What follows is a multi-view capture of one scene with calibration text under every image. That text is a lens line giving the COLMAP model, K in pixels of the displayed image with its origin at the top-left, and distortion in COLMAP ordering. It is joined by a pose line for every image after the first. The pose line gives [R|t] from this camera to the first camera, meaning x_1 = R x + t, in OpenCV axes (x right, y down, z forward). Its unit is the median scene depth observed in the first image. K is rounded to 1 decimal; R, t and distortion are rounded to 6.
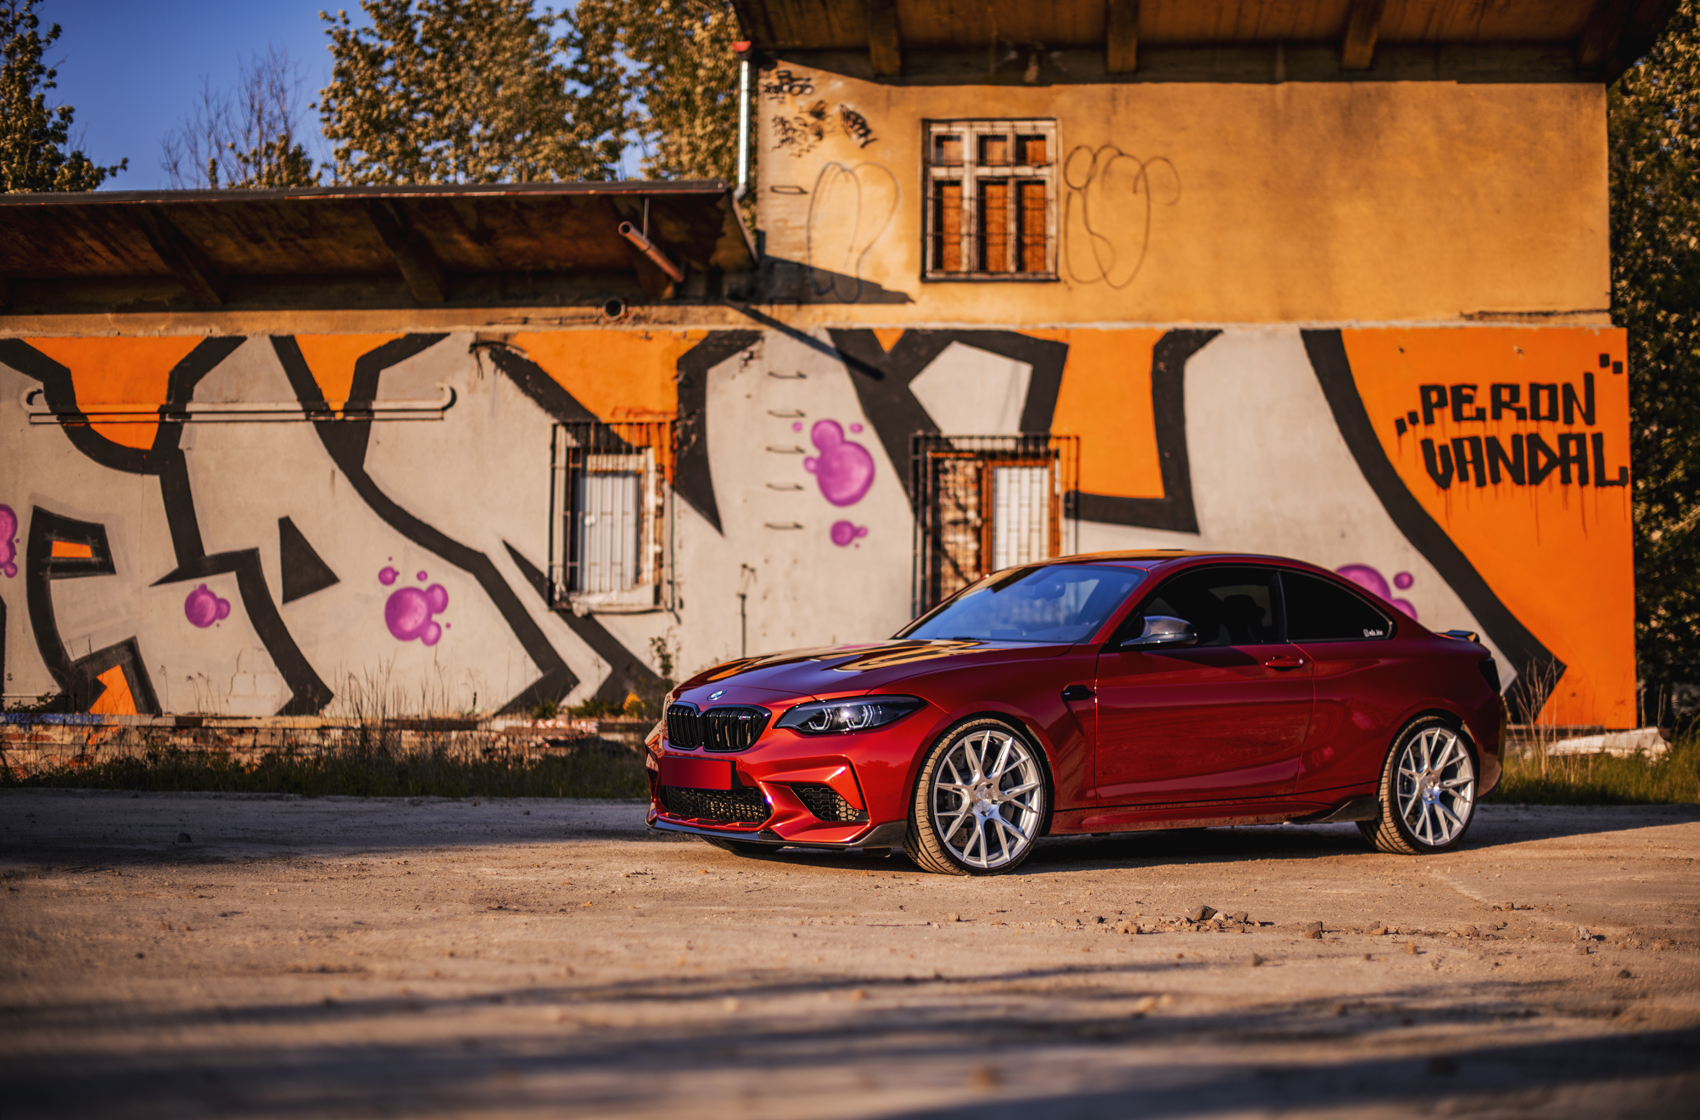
lens RADIAL K [[2504.3, 0, 856.3], [0, 2504.3, 554.6], [0, 0, 1]] dist [-0.131297, 0.000000]
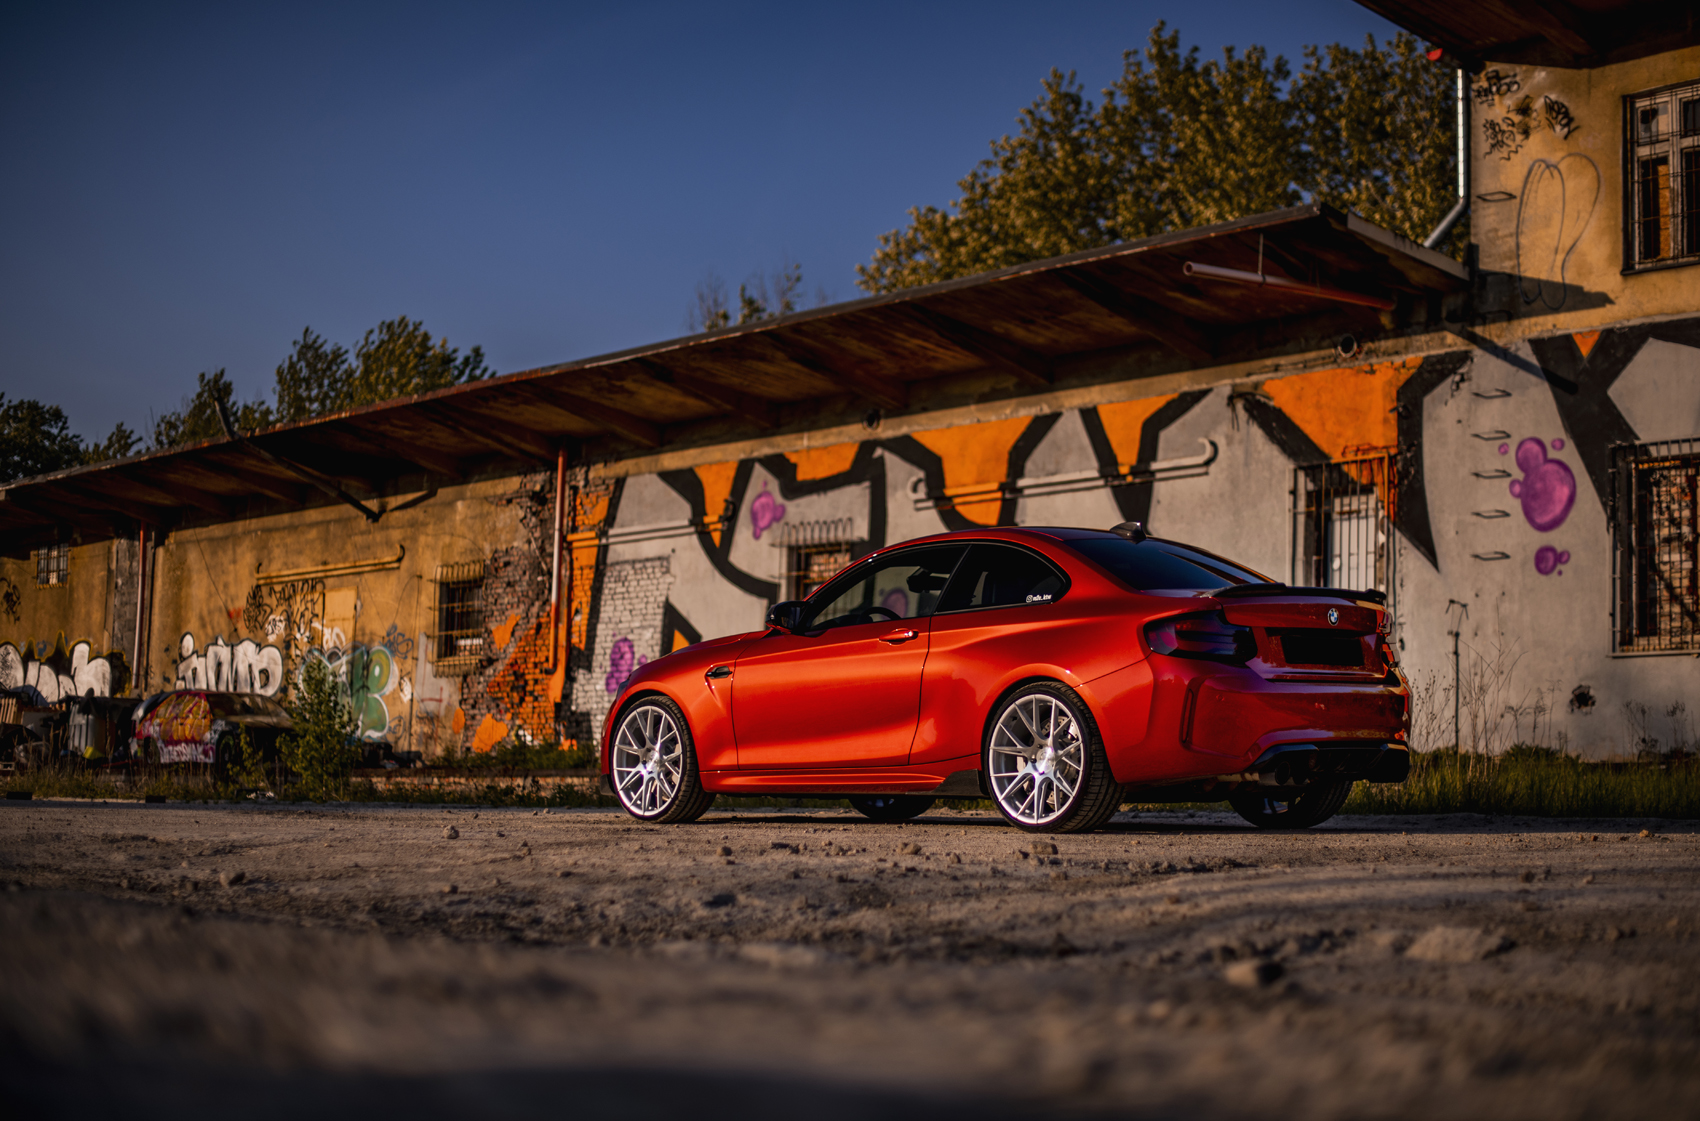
lens RADIAL K [[2551.2, 0, 821.1], [0, 2551.2, 569.8], [0, 0, 1]] dist [-0.139794, 0.000000]
pose [[0.716368, -0.063467, -0.694830, 0.439736], [0.039307, 0.997944, -0.050629, 0.030958], [0.696615, 0.008957, 0.717390, 0.151261]]
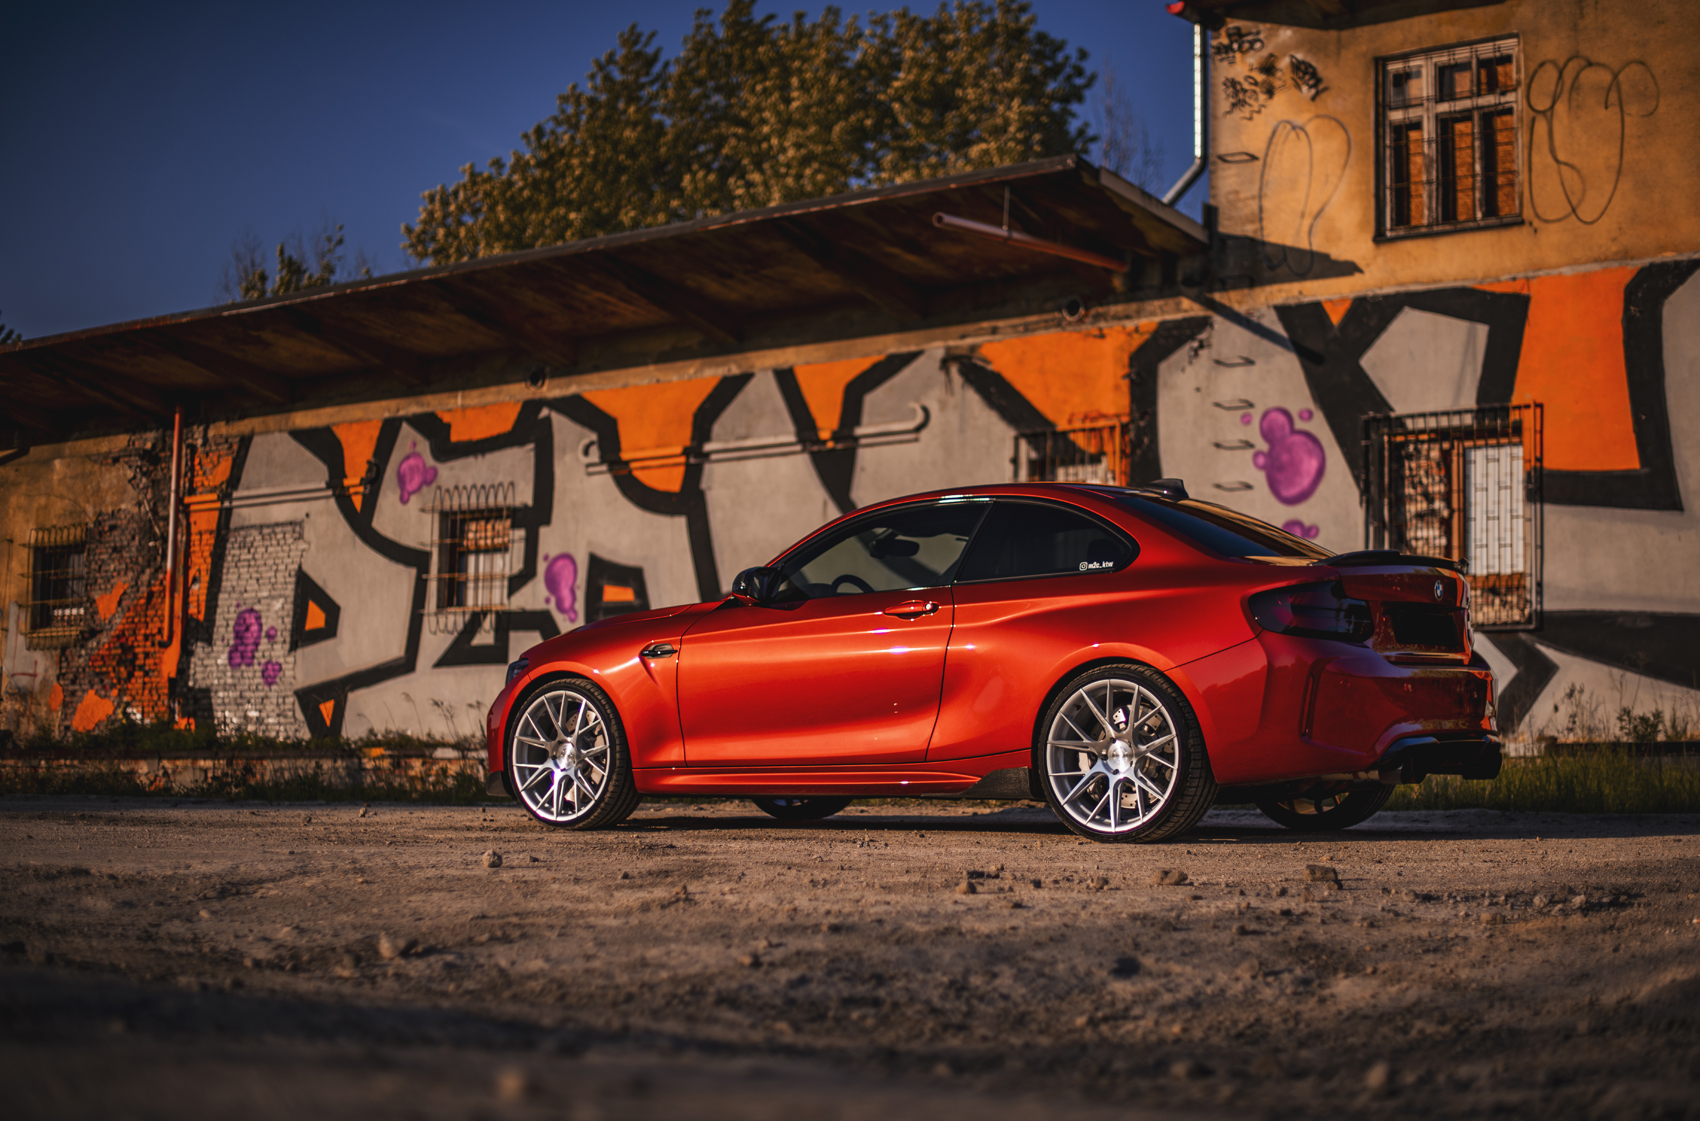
lens RADIAL K [[2551.2, 0, 815.2], [0, 2551.2, 546.0], [0, 0, 1]] dist [-0.139794, 0.000000]
pose [[0.838352, -0.054292, -0.542420, 0.334729], [0.037460, 0.998414, -0.042036, 0.026469], [0.543841, 0.014921, 0.839055, 0.154355]]
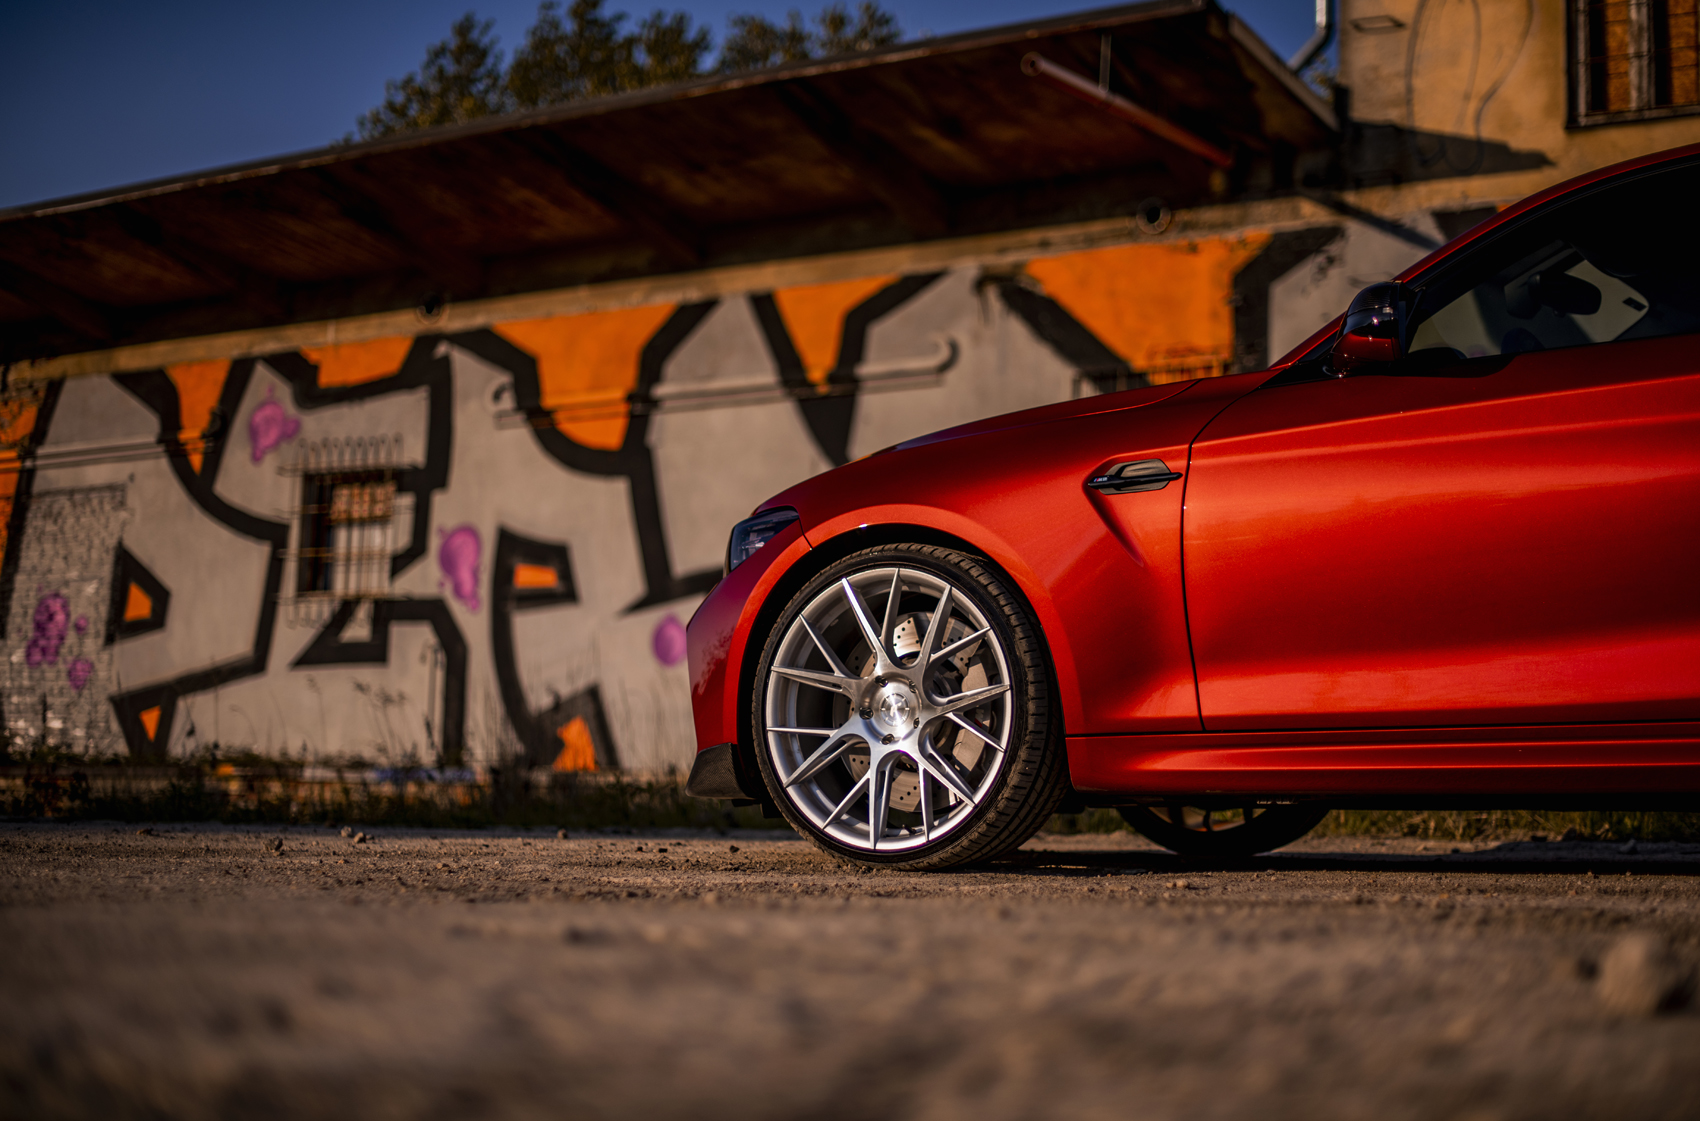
lens RADIAL K [[2551.2, 0, 834.8], [0, 2551.2, 549.4], [0, 0, 1]] dist [-0.139794, 0.000000]
pose [[0.885870, -0.042876, -0.461948, 0.159650], [0.017853, 0.998133, -0.058407, 0.040613], [0.463590, 0.043494, 0.884982, 0.308848]]
